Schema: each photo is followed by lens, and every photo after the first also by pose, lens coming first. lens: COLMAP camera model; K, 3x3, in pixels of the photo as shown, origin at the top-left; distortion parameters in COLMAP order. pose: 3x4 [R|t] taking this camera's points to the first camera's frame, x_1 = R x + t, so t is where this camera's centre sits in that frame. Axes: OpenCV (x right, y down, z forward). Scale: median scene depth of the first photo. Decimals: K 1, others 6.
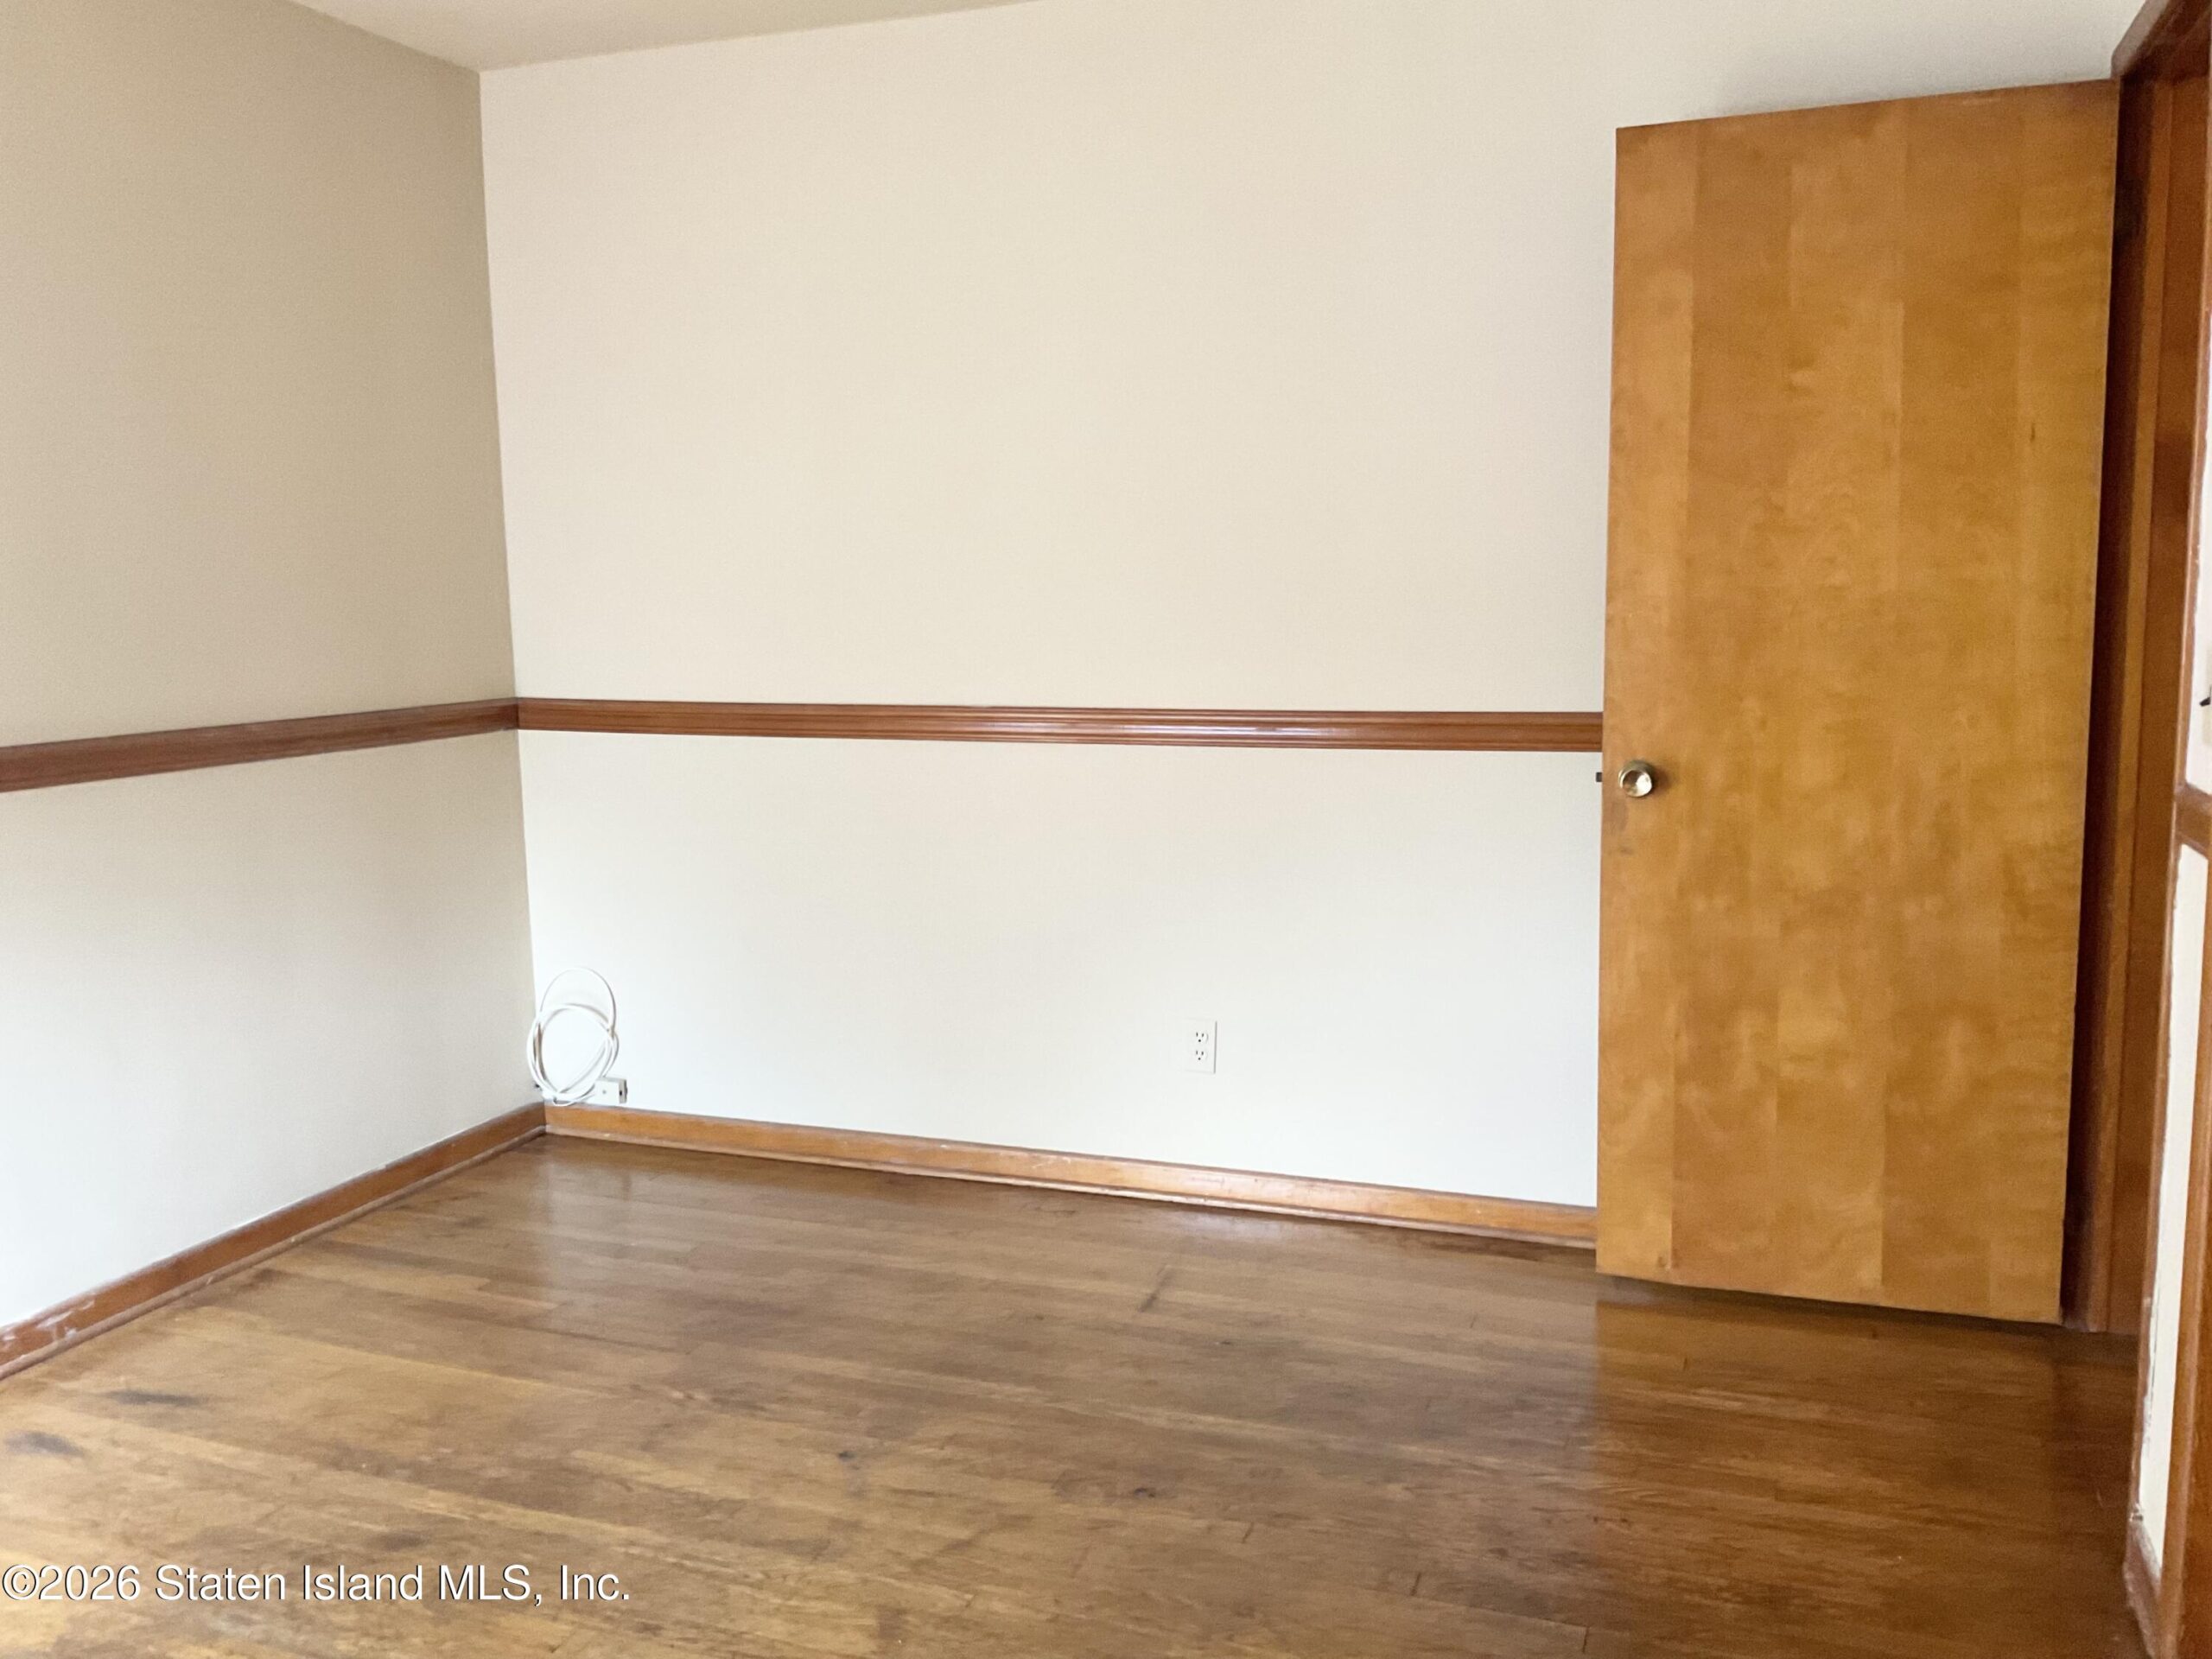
lens RADIAL K [[1822.0, 0, 1097.9], [0, 1822.0, 822.5], [0, 0, 1]] dist [0.101284, -0.206411]
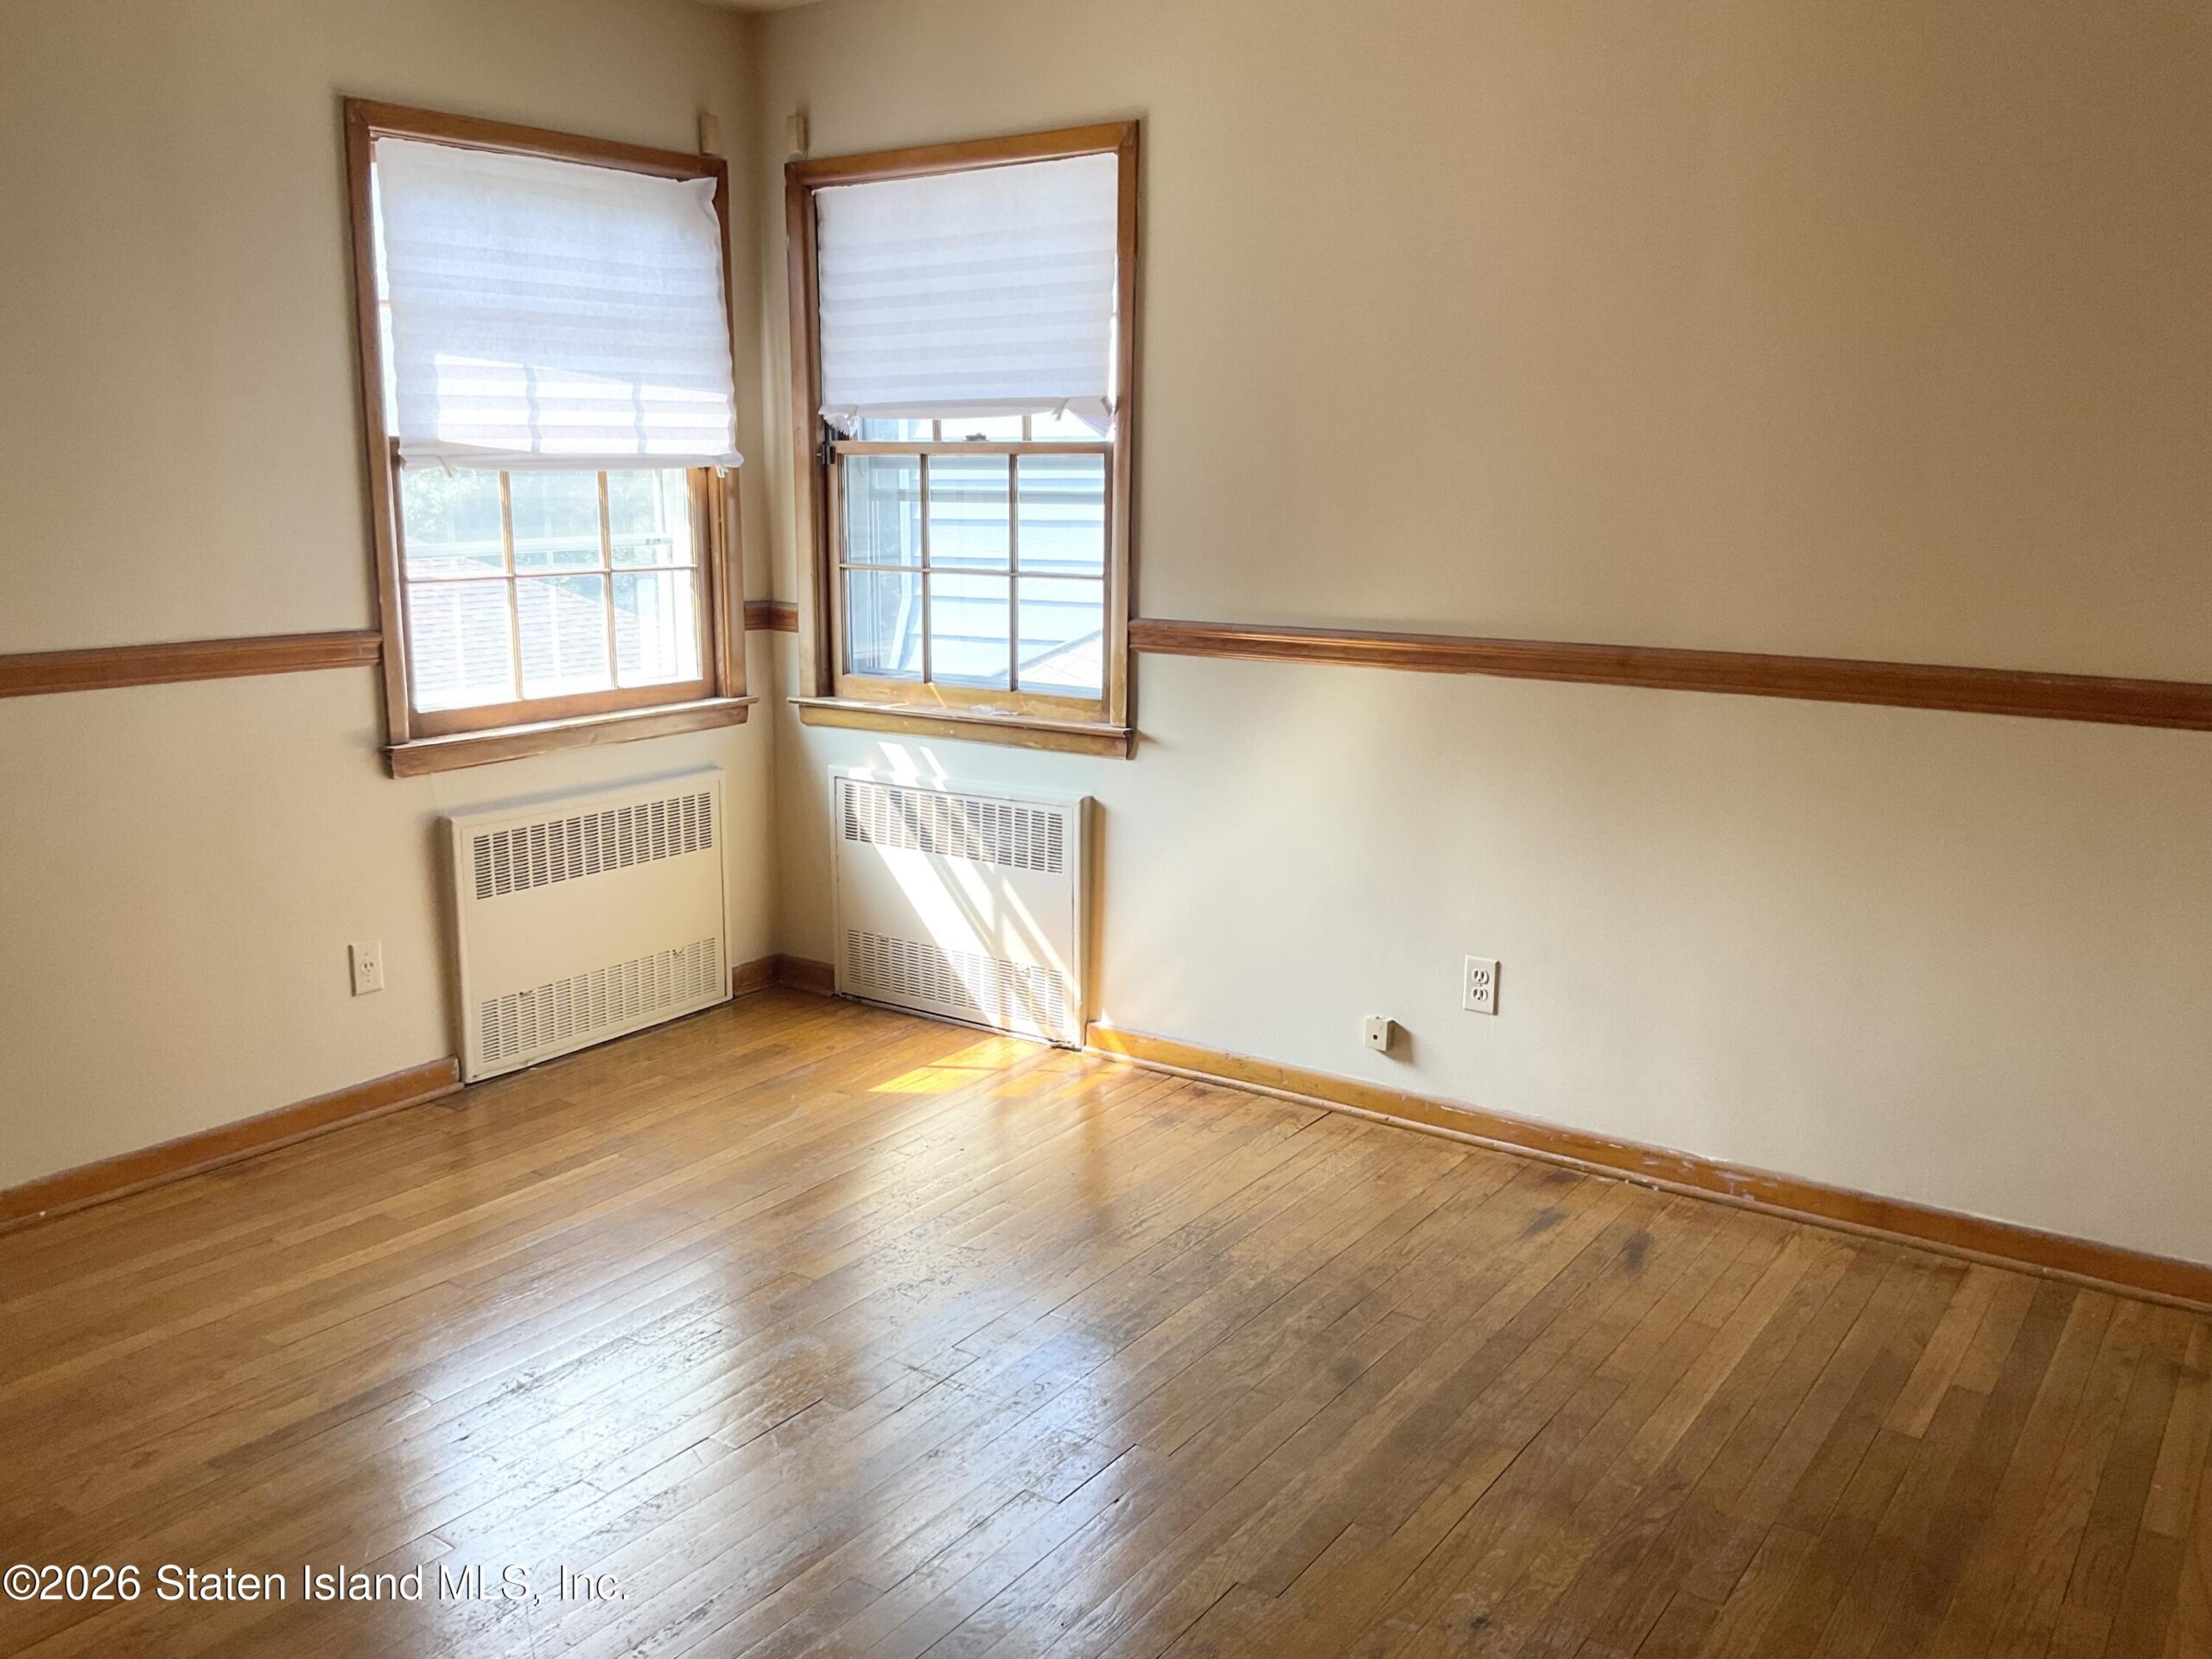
lens RADIAL K [[1822.0, 0, 1097.9], [0, 1822.0, 822.5], [0, 0, 1]] dist [0.101284, -0.206411]
pose [[-0.260815, 0.195889, -0.945306, 0.535381], [-0.125518, 0.964004, 0.234395, -0.145122], [0.957194, 0.179787, -0.226839, 0.852530]]
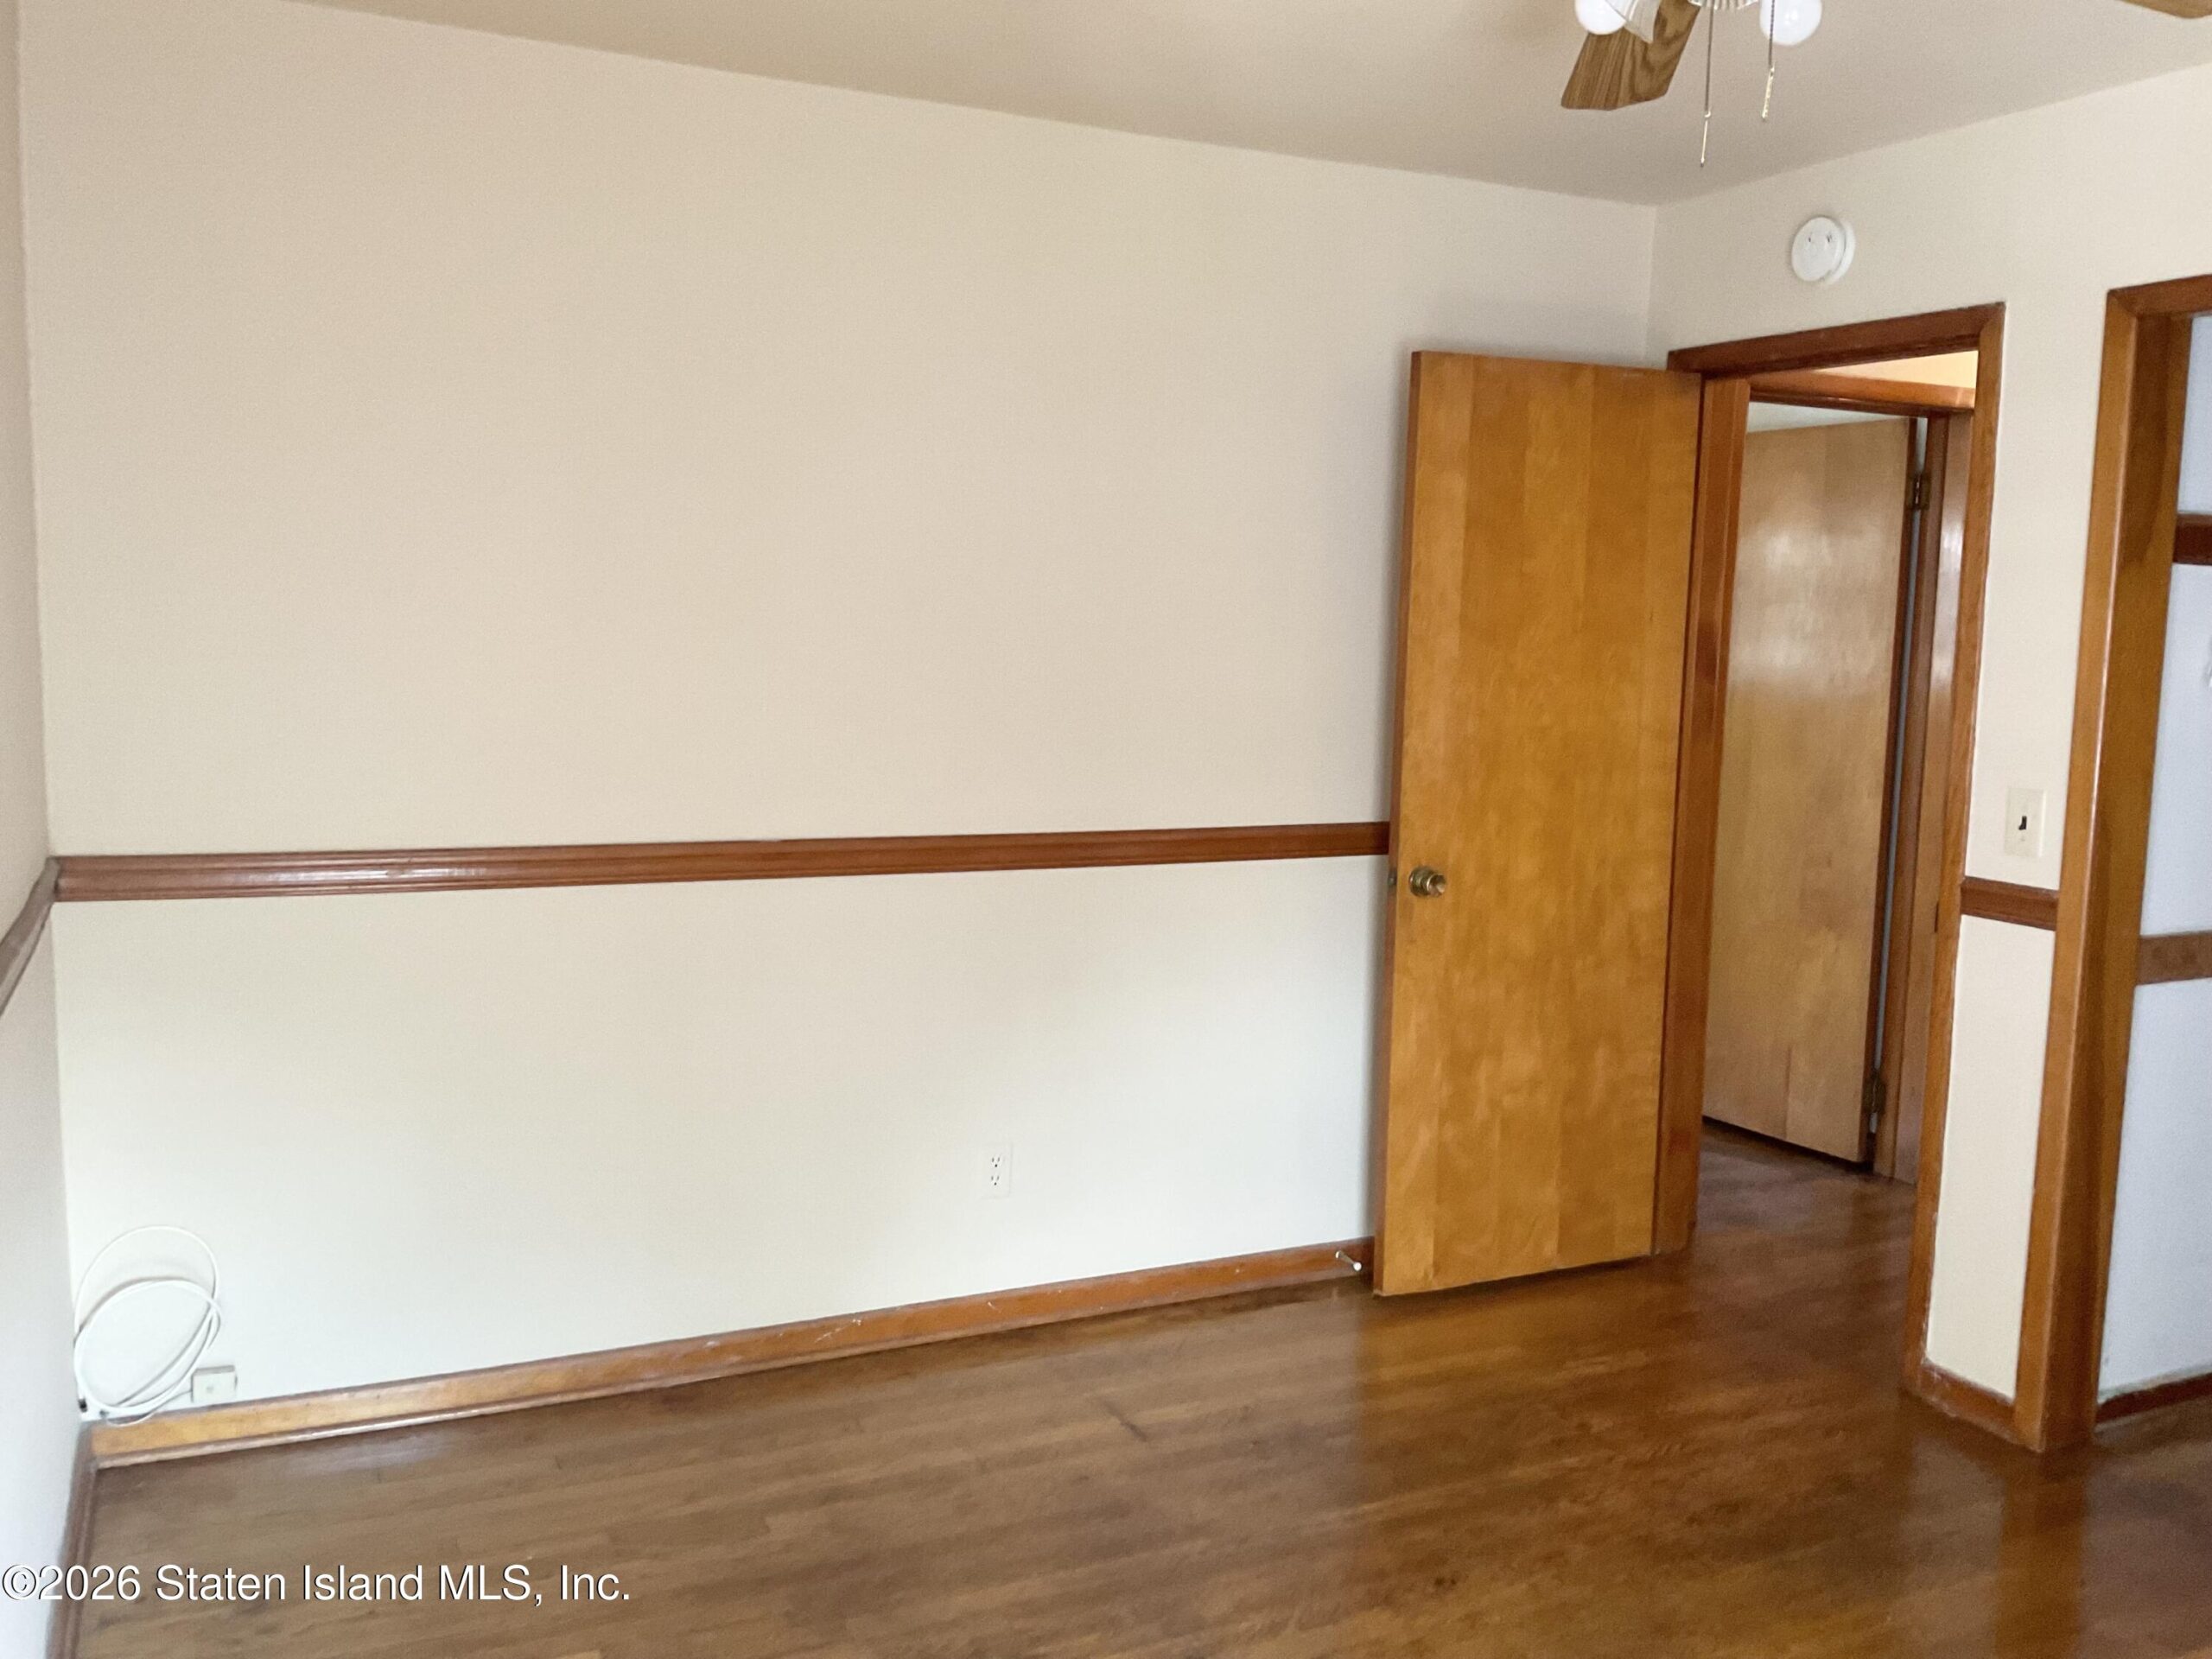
lens RADIAL K [[1822.0, 0, 1097.9], [0, 1822.0, 822.5], [0, 0, 1]] dist [0.101284, -0.206411]
pose [[0.694628, -0.047965, 0.717769, -0.740595], [0.057923, 0.998264, 0.010654, -0.090071], [-0.717034, 0.034174, 0.696200, 0.317981]]
